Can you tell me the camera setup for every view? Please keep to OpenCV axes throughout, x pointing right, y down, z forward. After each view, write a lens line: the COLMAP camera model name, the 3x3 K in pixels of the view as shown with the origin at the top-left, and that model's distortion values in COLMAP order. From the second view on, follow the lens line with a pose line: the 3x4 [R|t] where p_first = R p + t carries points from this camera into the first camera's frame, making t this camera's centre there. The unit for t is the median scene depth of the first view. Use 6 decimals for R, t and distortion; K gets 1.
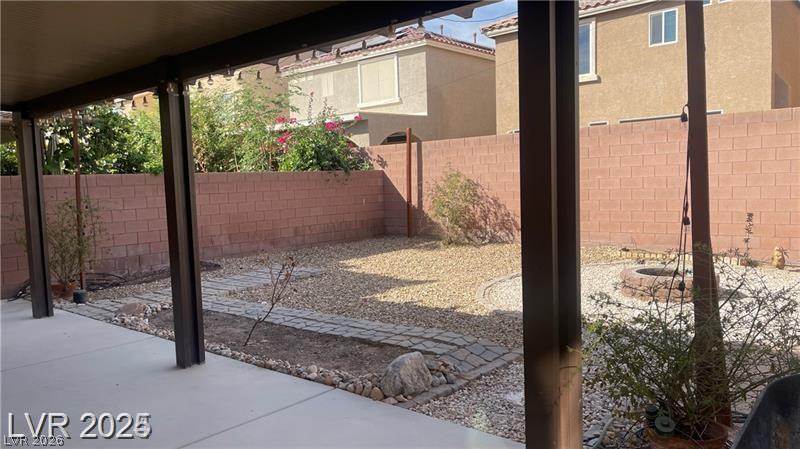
lens RADIAL K [[587.0, 0, 400.0], [0, 587.0, 224.5], [0, 0, 1]] dist [0.098000, -0.145210]
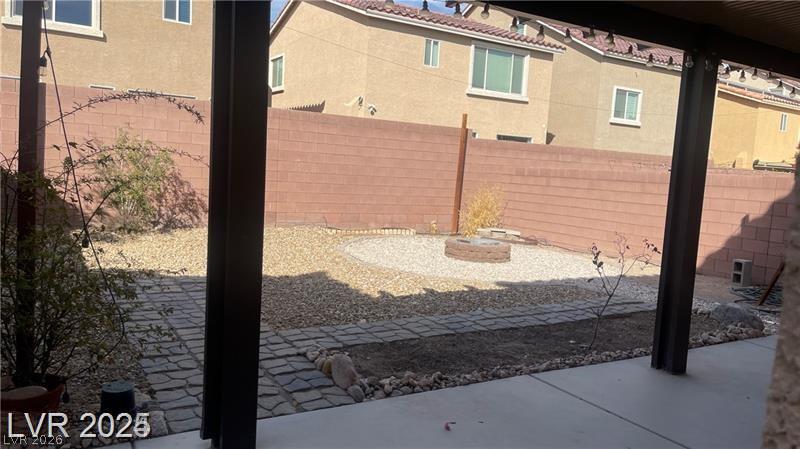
lens RADIAL K [[587.0, 0, 400.0], [0, 587.0, 224.5], [0, 0, 1]] dist [0.098000, -0.145210]
pose [[0.295709, -0.040770, 0.954408, -1.722351], [0.002102, 0.999114, 0.042029, -0.025150], [-0.955276, -0.010422, 0.295533, 1.449321]]
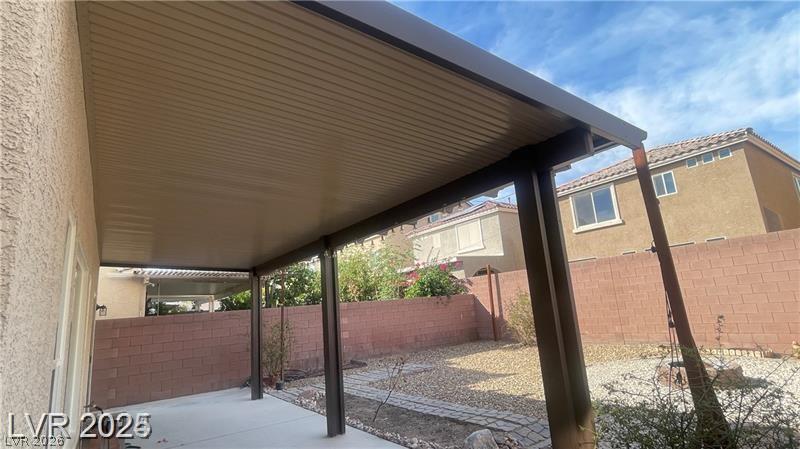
lens RADIAL K [[388.4, 0, 400.0], [0, 388.4, 224.5], [0, 0, 1]] dist [-0.001082, -0.000734]
pose [[0.973370, -0.089180, -0.211182, 0.027300], [0.029075, 0.961815, -0.272152, -0.000660], [0.227389, 0.258764, 0.938795, -0.006602]]
